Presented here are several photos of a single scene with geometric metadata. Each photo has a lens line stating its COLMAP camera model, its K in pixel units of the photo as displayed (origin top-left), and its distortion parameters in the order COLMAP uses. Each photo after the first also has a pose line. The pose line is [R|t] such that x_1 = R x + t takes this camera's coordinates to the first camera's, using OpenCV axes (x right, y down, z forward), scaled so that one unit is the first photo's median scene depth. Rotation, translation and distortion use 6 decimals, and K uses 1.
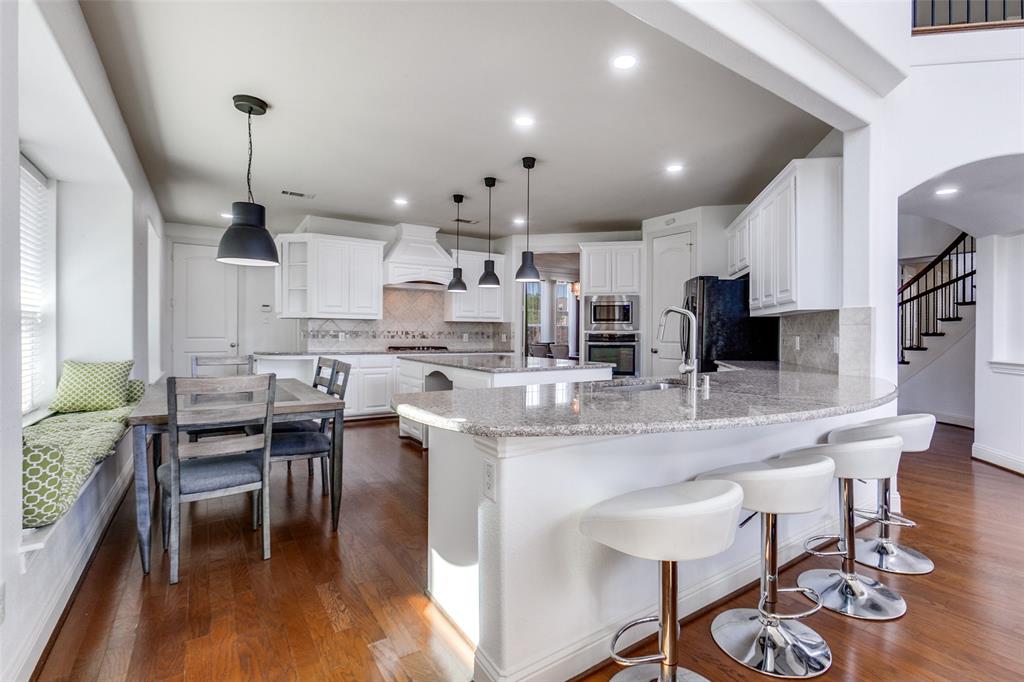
lens RADIAL K [[460.8, 0, 514.2], [0, 460.8, 341.6], [0, 0, 1]] dist [0.000857, 0.000166]
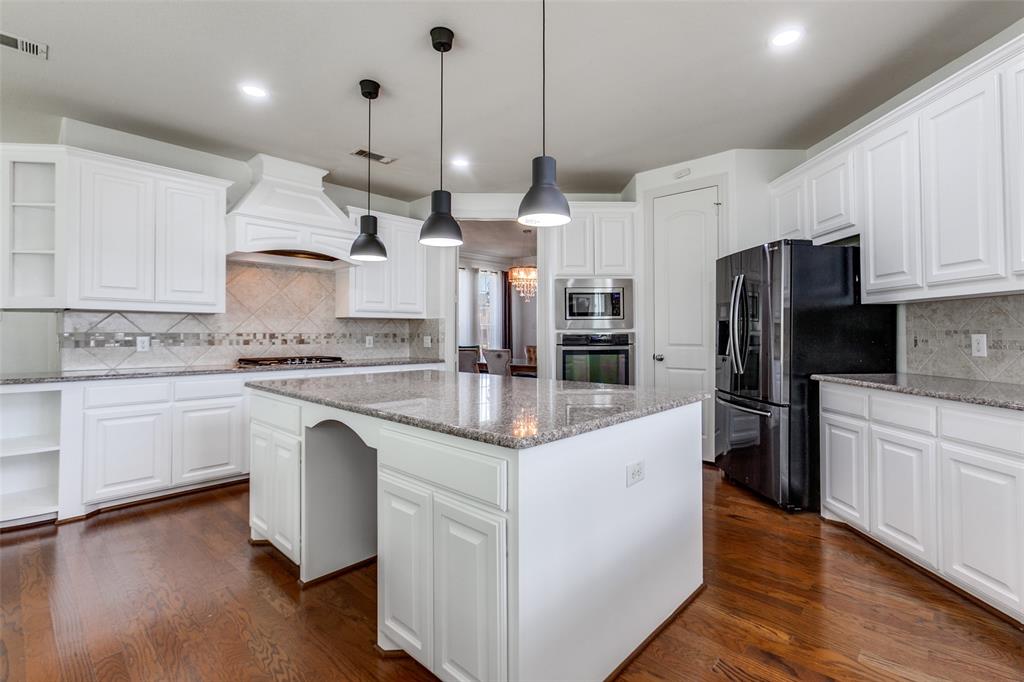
lens RADIAL K [[460.8, 0, 518.1], [0, 460.8, 330.9], [0, 0, 1]] dist [0.000857, 0.000166]
pose [[0.969967, -0.008168, 0.243099, -0.068957], [0.014359, 0.999616, -0.023708, -0.006441], [-0.242812, 0.026486, 0.969712, 0.348664]]
